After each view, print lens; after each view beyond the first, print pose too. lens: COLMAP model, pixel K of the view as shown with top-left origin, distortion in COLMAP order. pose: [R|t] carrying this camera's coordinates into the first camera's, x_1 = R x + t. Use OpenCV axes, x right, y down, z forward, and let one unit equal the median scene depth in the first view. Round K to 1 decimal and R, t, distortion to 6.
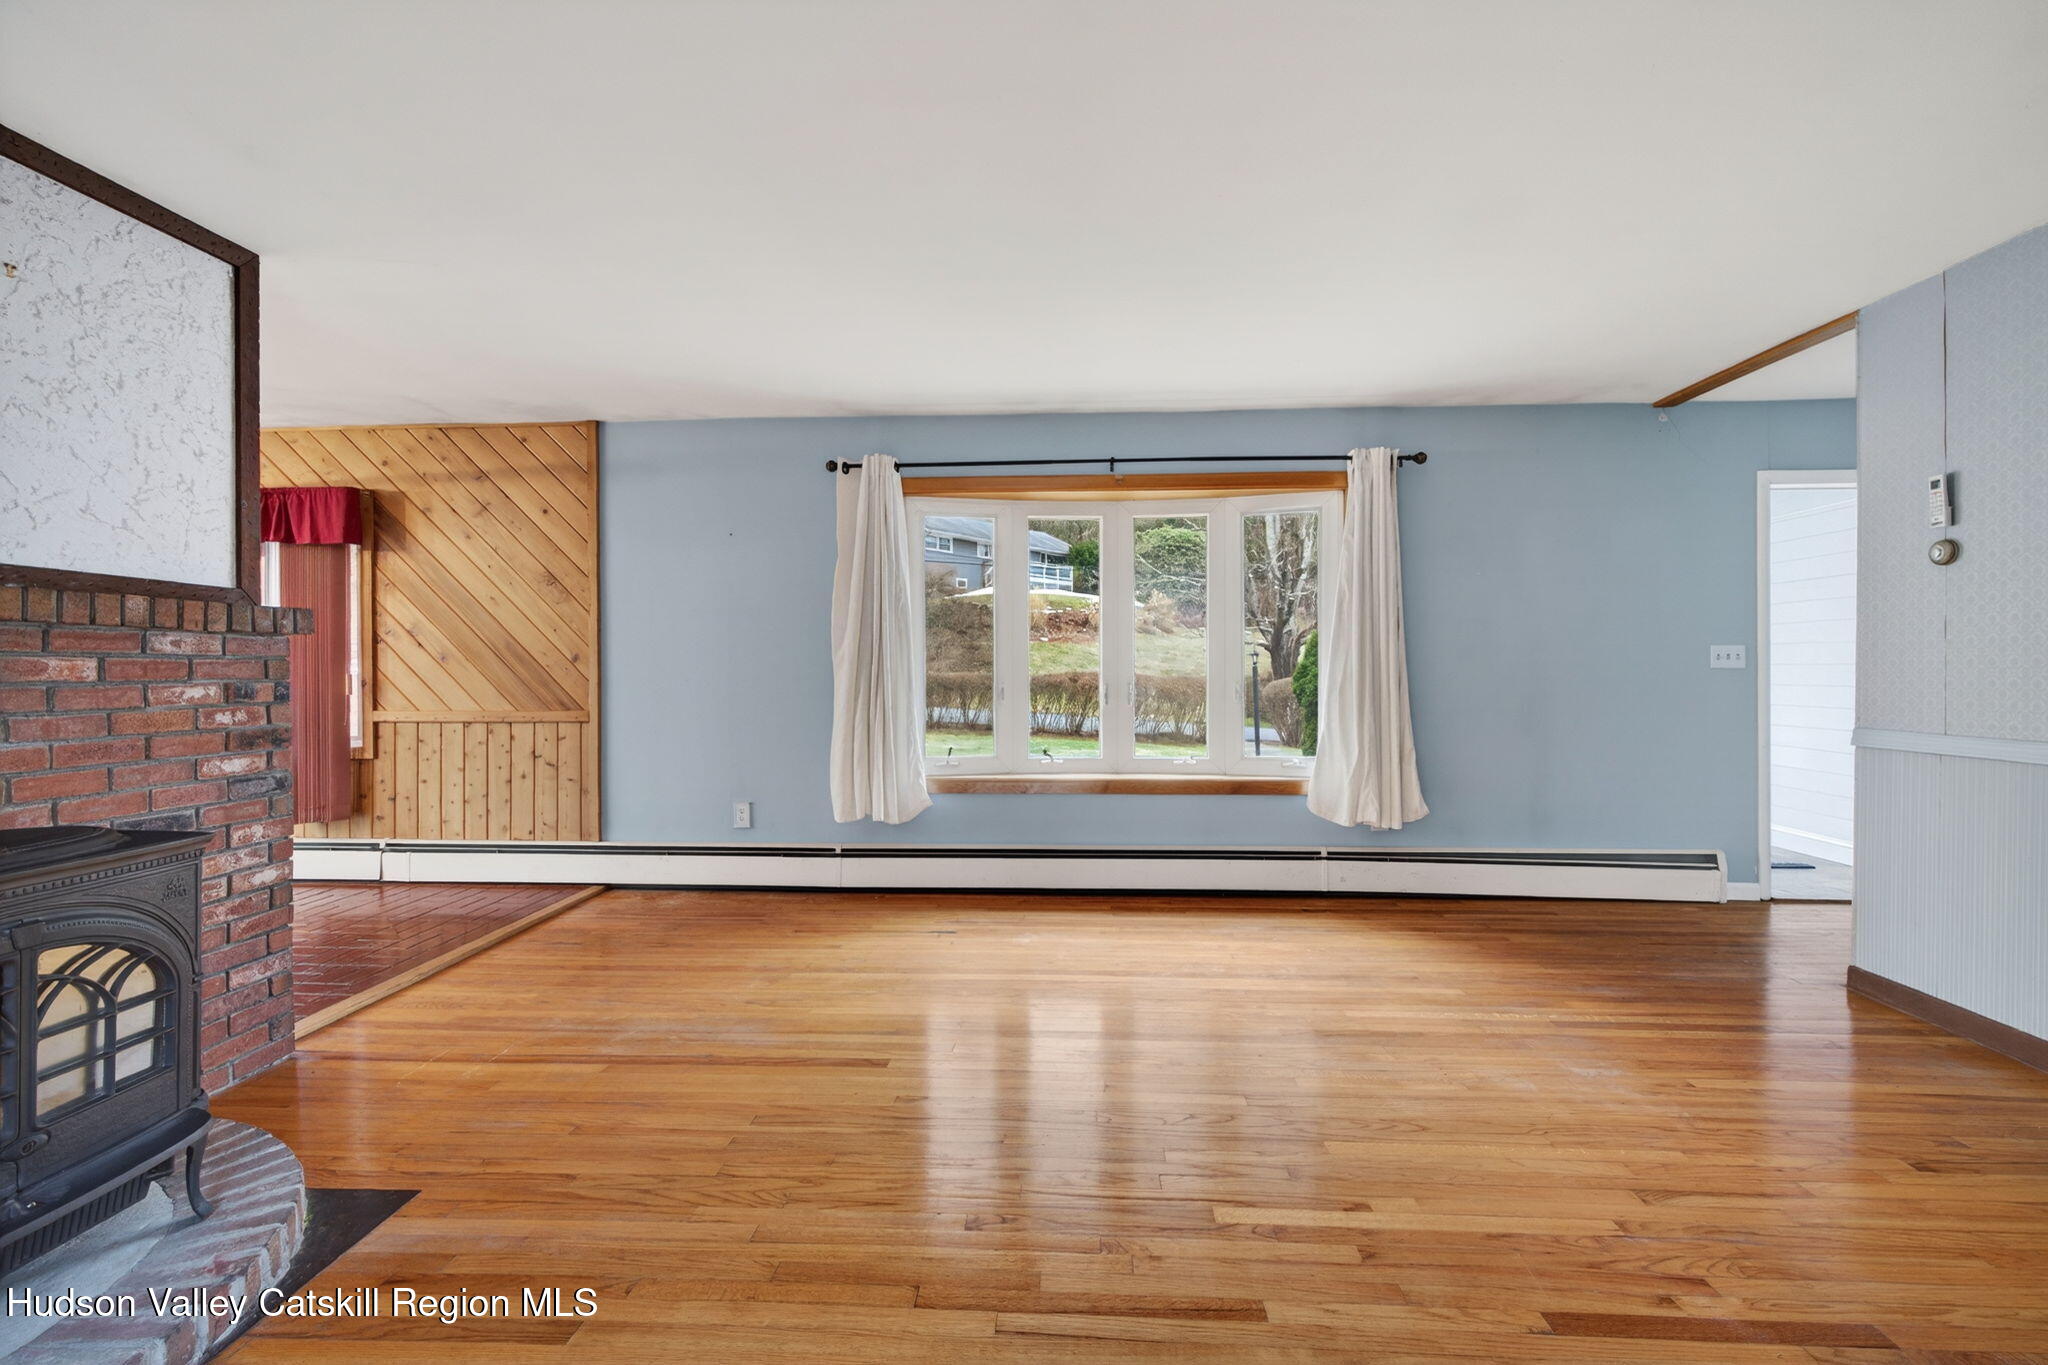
lens RADIAL K [[914.4, 0, 1029.7], [0, 914.4, 681.3], [0, 0, 1]] dist [0.000094, 0.000013]
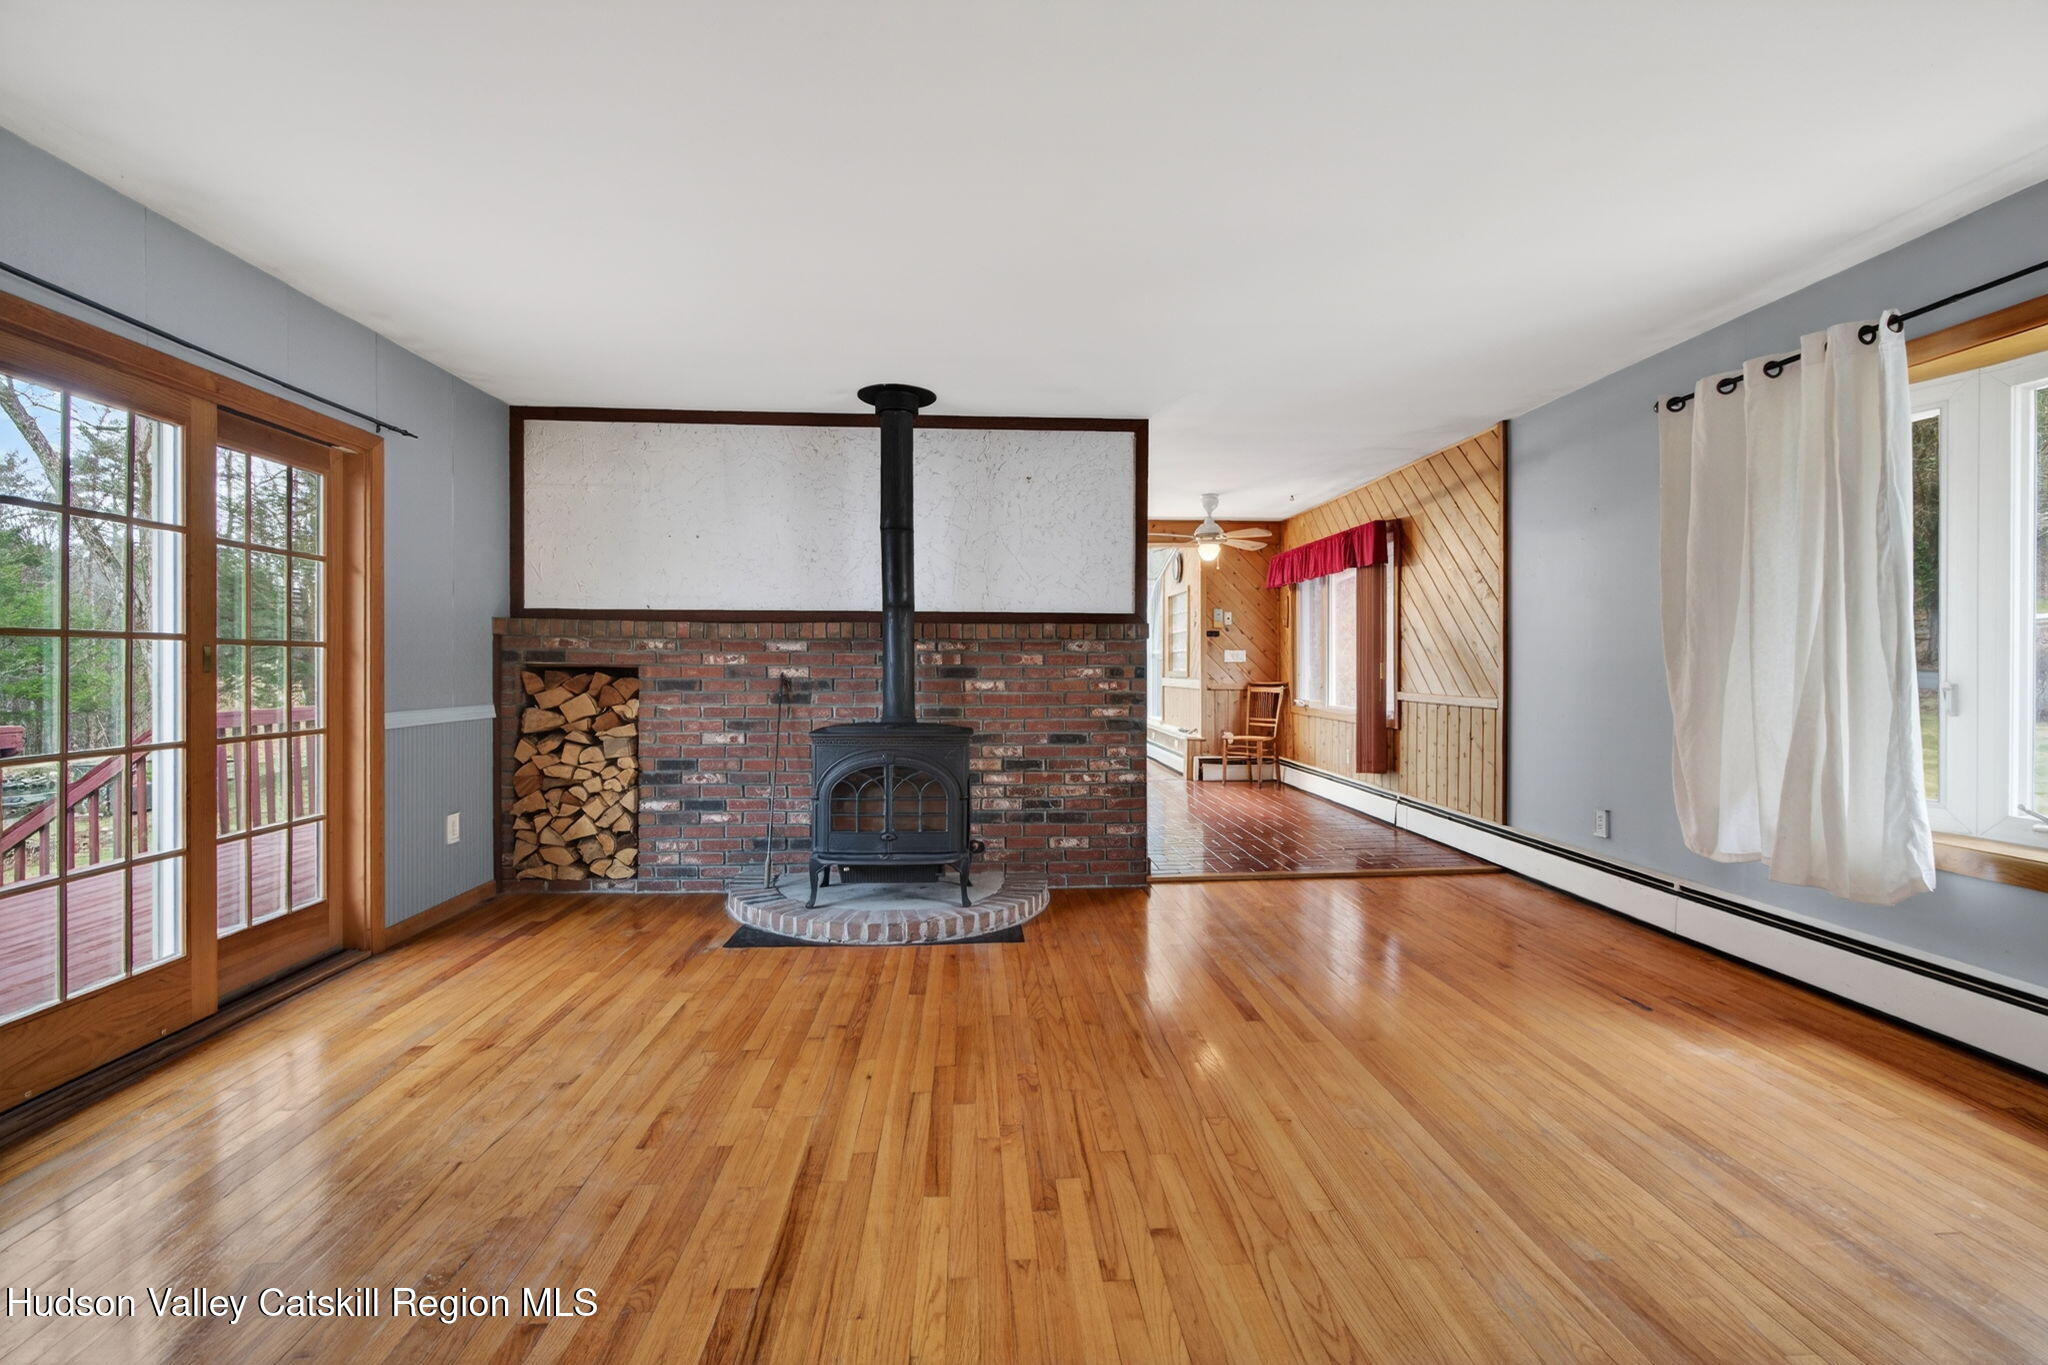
lens RADIAL K [[920.0, 0, 1021.4], [0, 920.0, 669.1], [0, 0, 1]] dist [-0.000270, 0.000364]
pose [[0.113705, 0.009180, -0.993472, 0.556839], [-0.011983, 0.999897, 0.007867, -0.003685], [0.993442, 0.011010, 0.113803, 0.368983]]
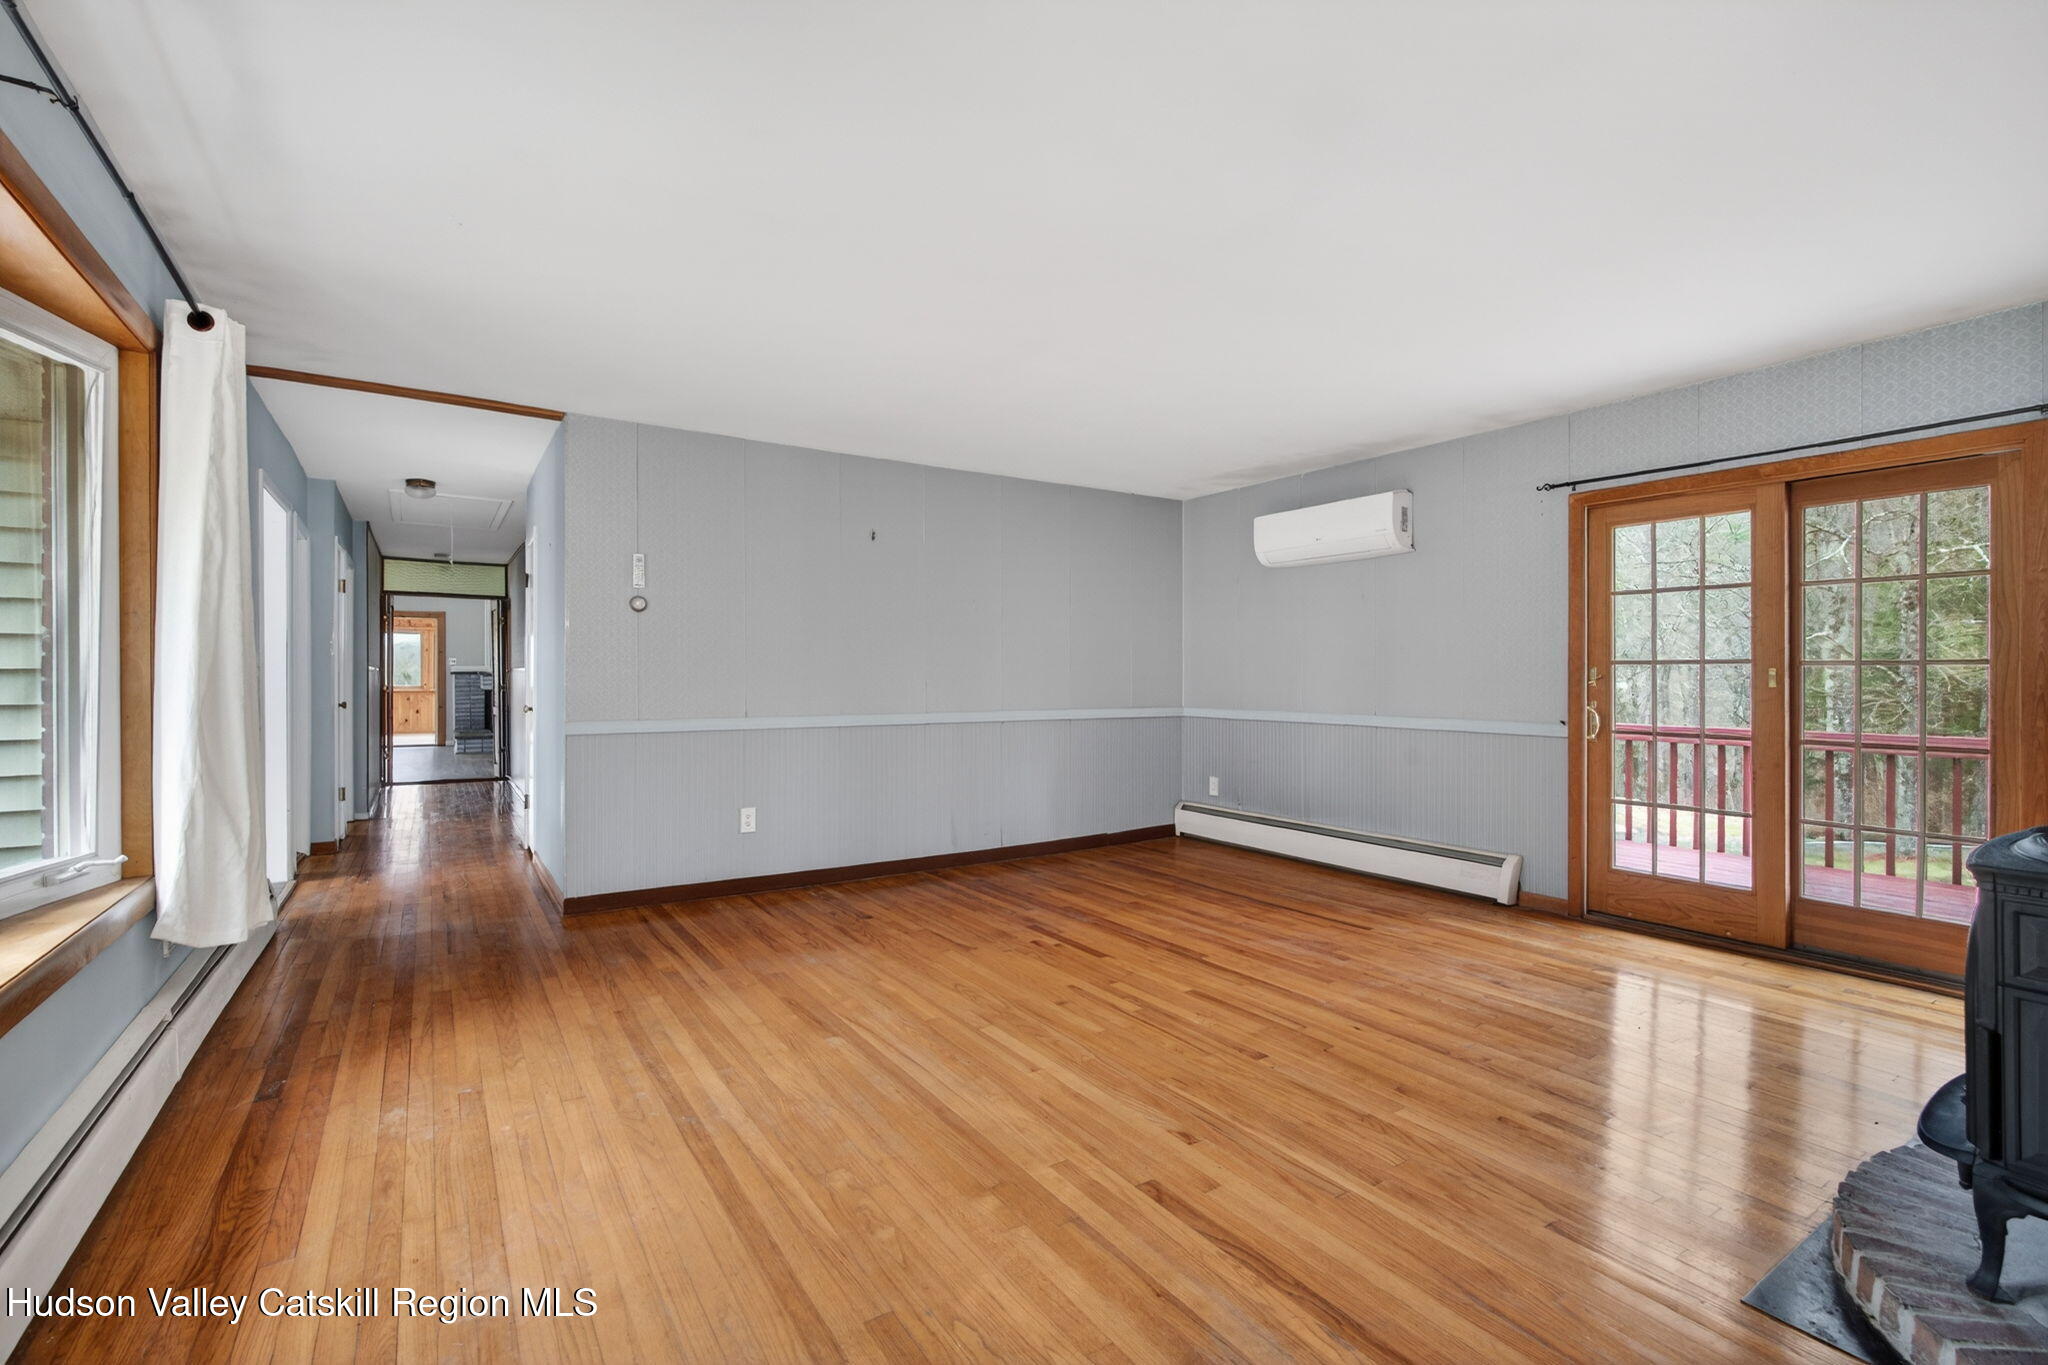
lens RADIAL K [[908.3, 0, 1037.5], [0, 908.3, 676.9], [0, 0, 1]] dist [0.000410, 0.000576]
pose [[-0.604743, 0.002795, 0.796416, -0.443661], [0.011365, 0.999922, 0.005121, -0.010546], [-0.796340, 0.012148, -0.604727, 0.951988]]
